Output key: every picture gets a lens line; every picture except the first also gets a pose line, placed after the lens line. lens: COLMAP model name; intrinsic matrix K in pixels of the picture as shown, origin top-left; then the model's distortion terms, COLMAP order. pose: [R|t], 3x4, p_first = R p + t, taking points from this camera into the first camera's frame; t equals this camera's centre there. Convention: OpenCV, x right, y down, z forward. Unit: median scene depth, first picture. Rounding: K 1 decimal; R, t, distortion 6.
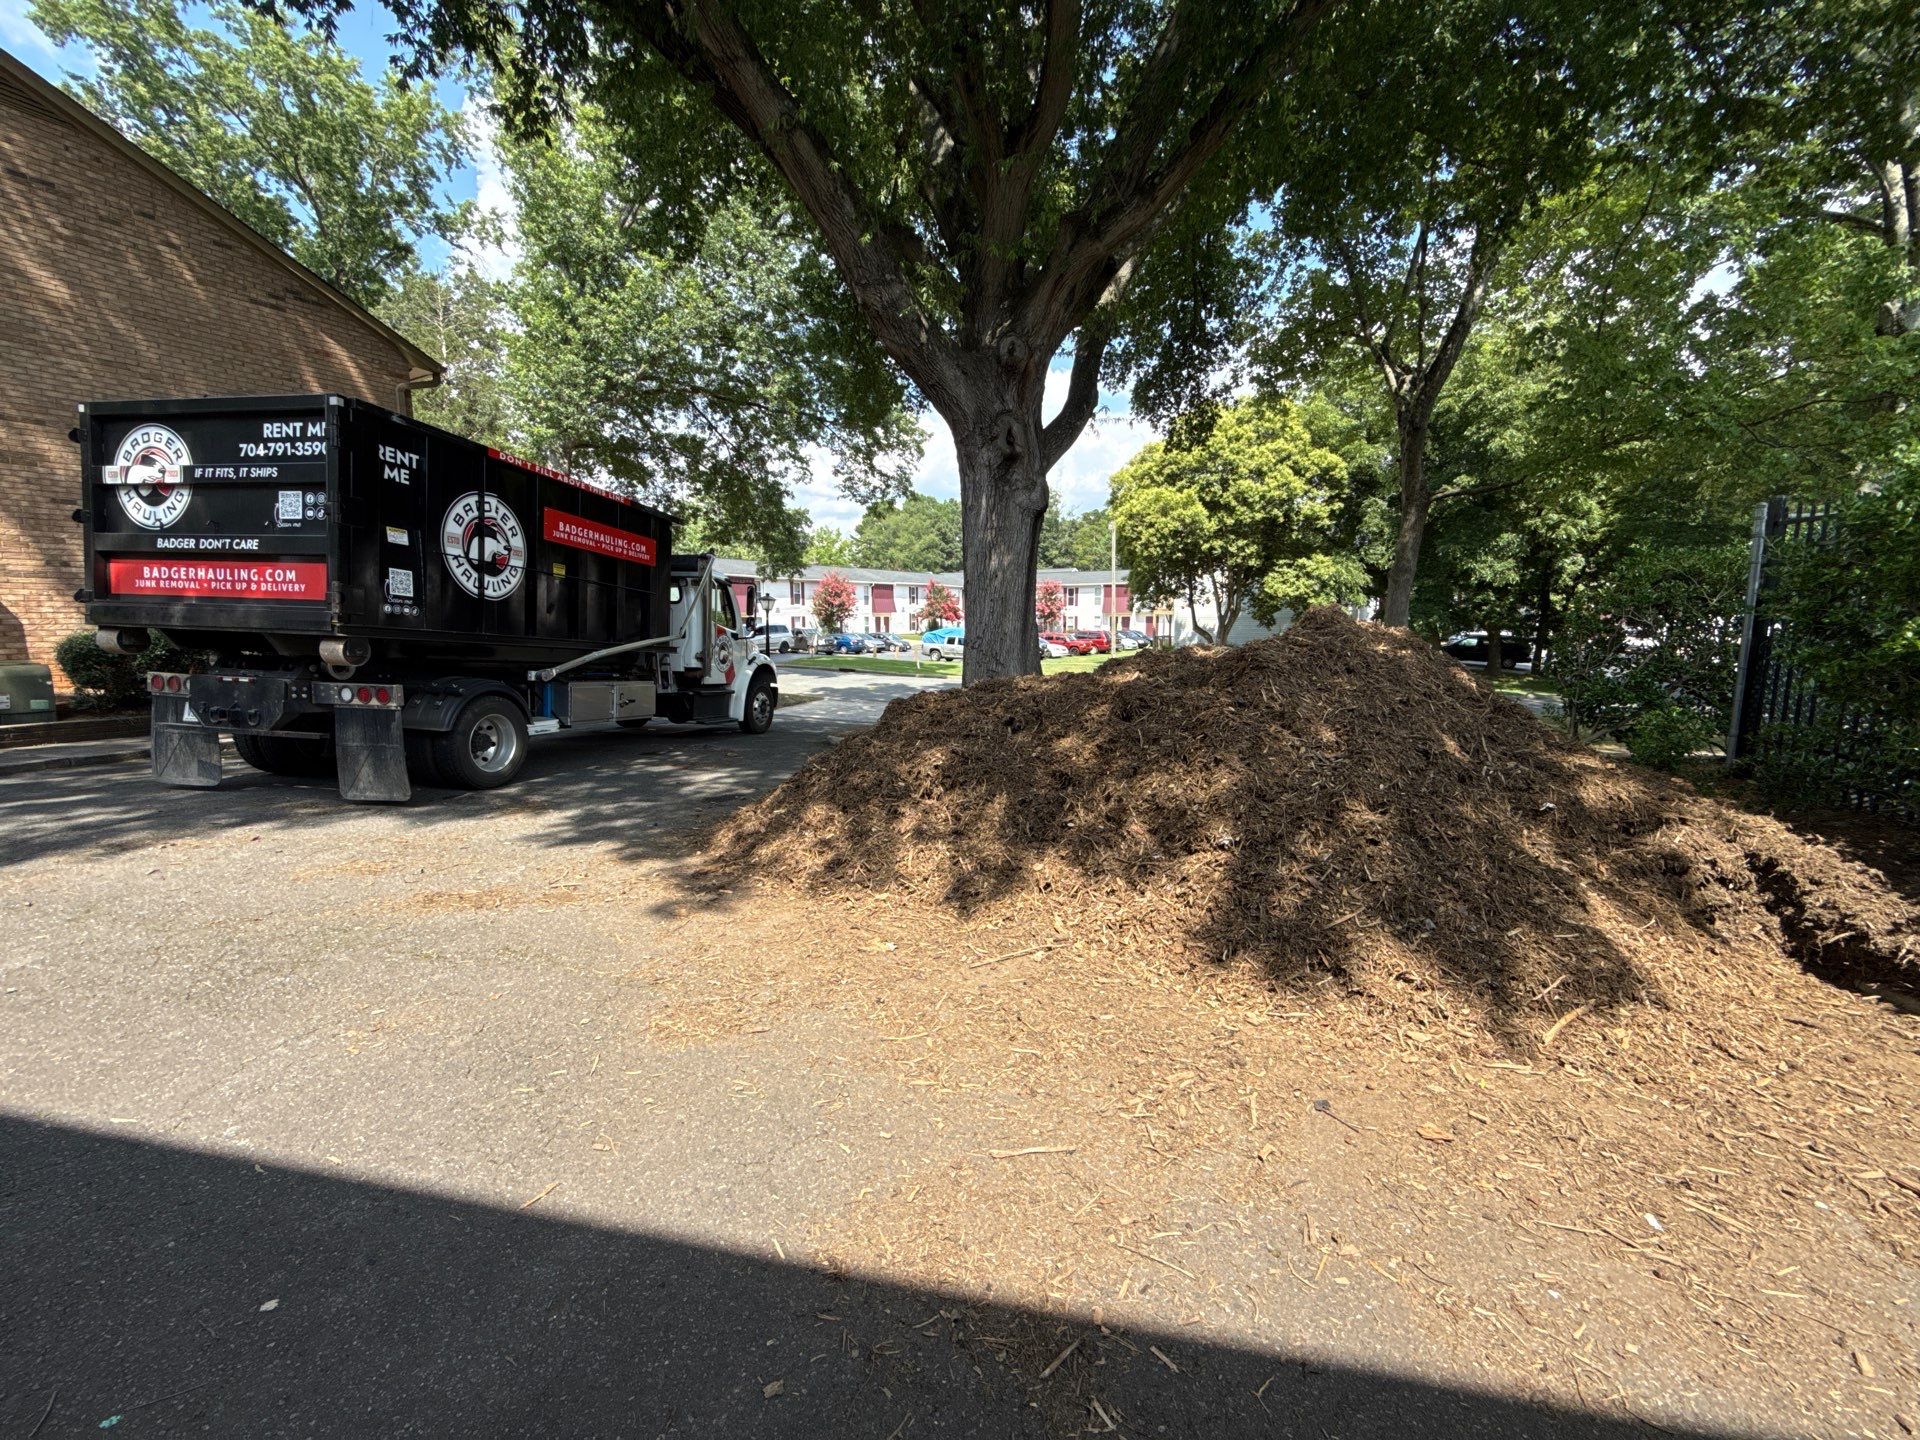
lens RADIAL K [[755.5, 0, 964.7], [0, 755.5, 737.9], [0, 0, 1]] dist [0.001403, -0.000655]
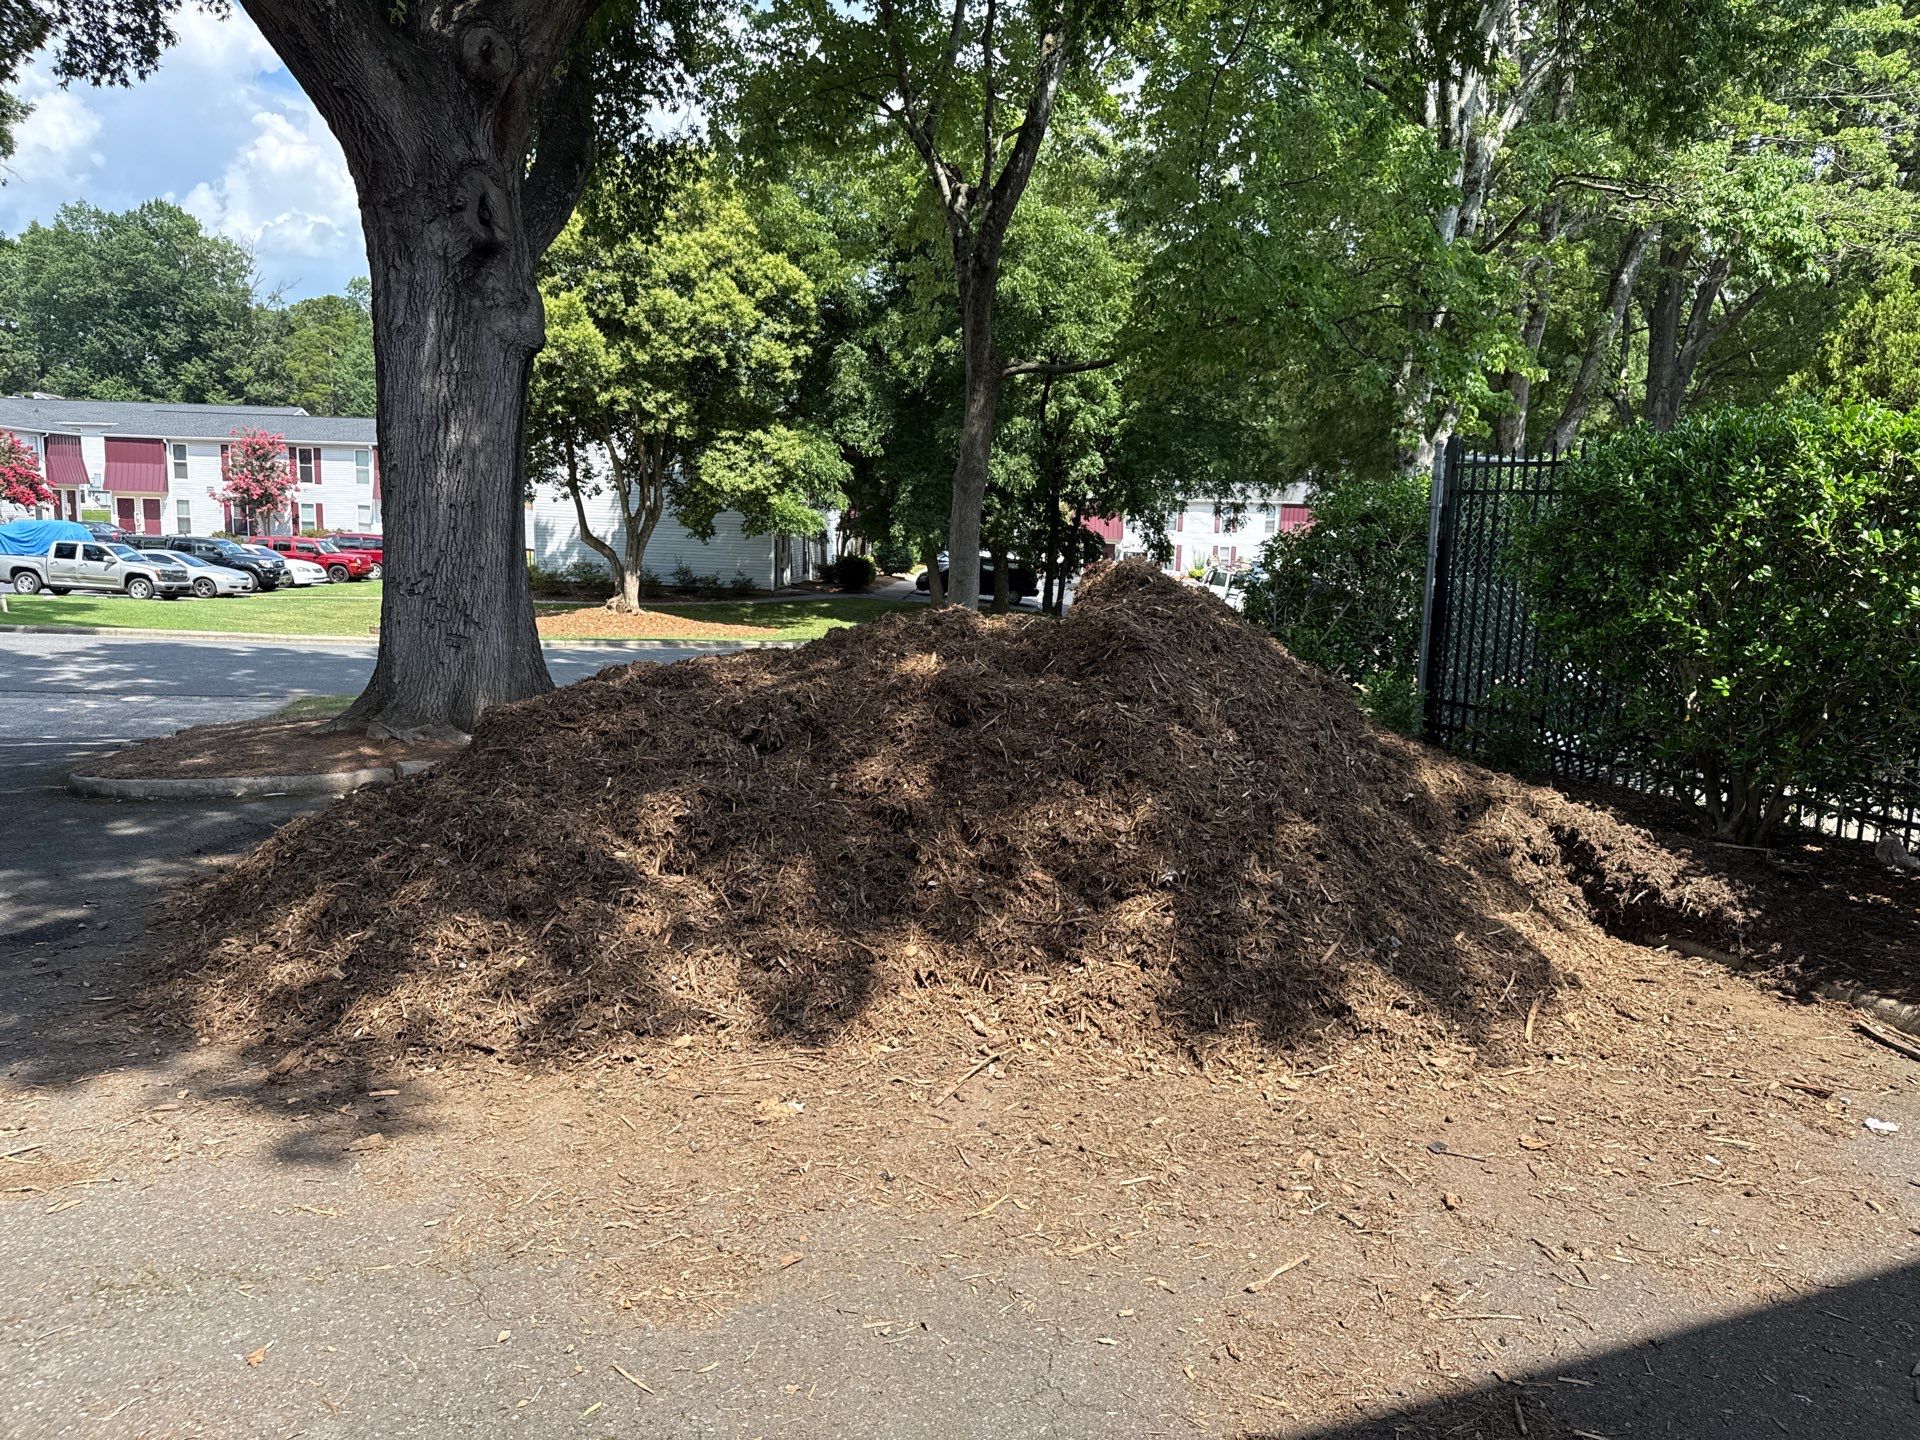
lens RADIAL K [[1375.8, 0, 904.6], [0, 1375.8, 767.7], [0, 0, 1]] dist [0.031103, -0.039258]
pose [[0.818833, -0.075888, 0.568993, -0.281851], [0.057570, 0.997082, 0.050134, -0.026265], [-0.571138, -0.008295, 0.820812, 0.000876]]
